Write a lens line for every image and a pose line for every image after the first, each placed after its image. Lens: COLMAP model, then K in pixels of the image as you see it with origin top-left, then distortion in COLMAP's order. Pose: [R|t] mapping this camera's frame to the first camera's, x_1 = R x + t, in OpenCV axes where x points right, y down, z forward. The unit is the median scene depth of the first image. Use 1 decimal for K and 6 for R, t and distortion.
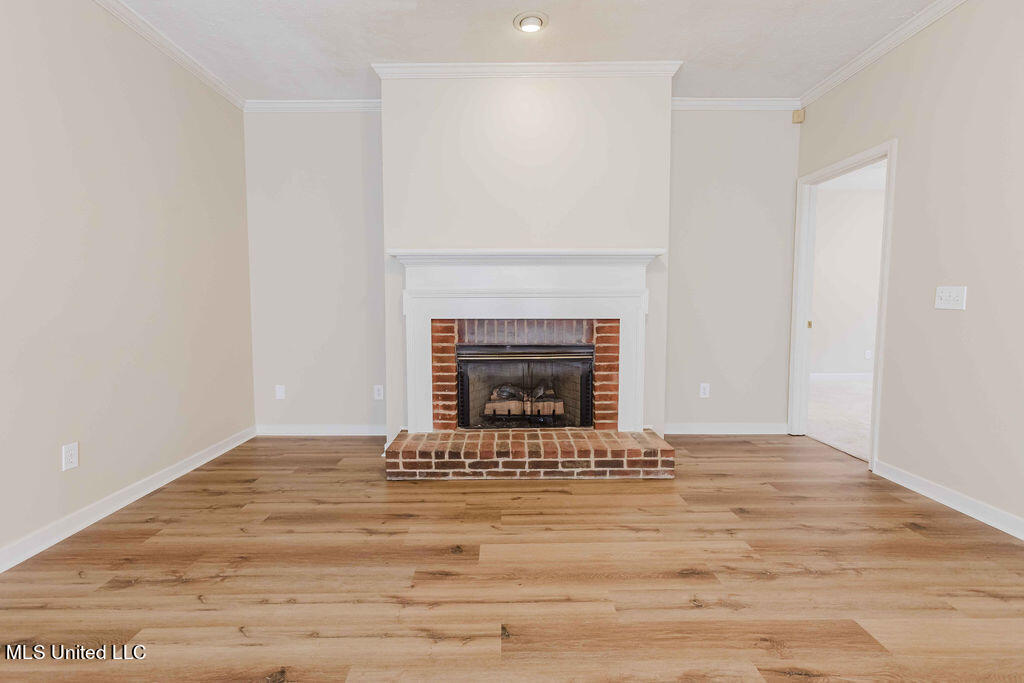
lens RADIAL K [[458.4, 0, 517.9], [0, 458.4, 341.2], [0, 0, 1]] dist [0.001095, 0.000028]
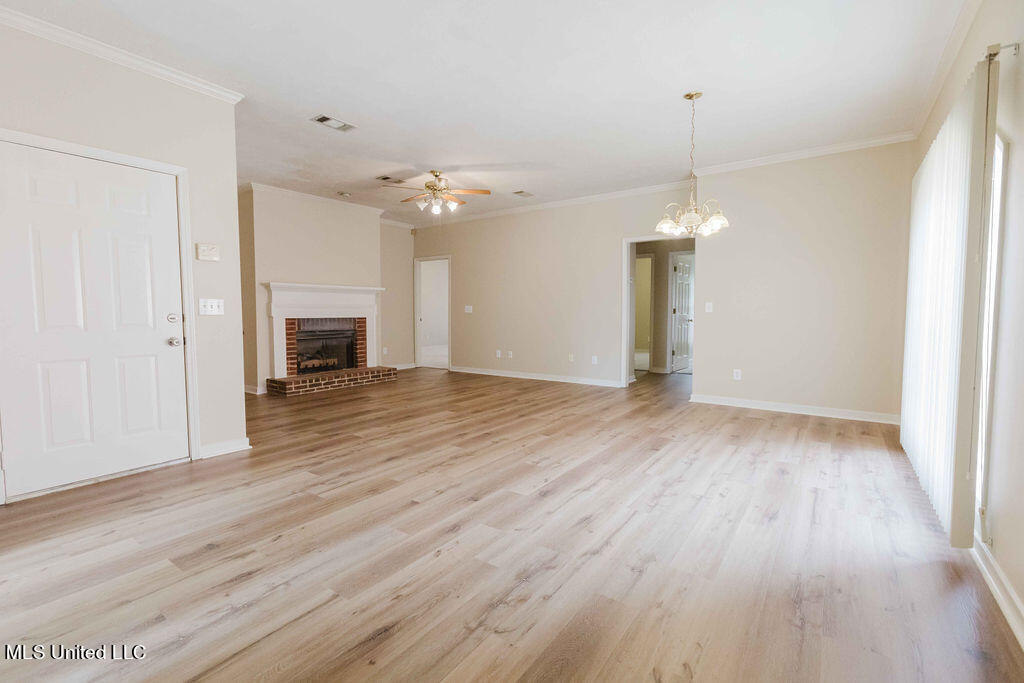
lens RADIAL K [[458.4, 0, 511.1], [0, 458.4, 338.4], [0, 0, 1]] dist [0.001095, 0.000028]
pose [[0.597045, -0.047880, 0.800778, -1.169662], [0.058034, 0.998180, 0.016413, 0.059148], [-0.800106, 0.036673, 0.598737, -0.929725]]
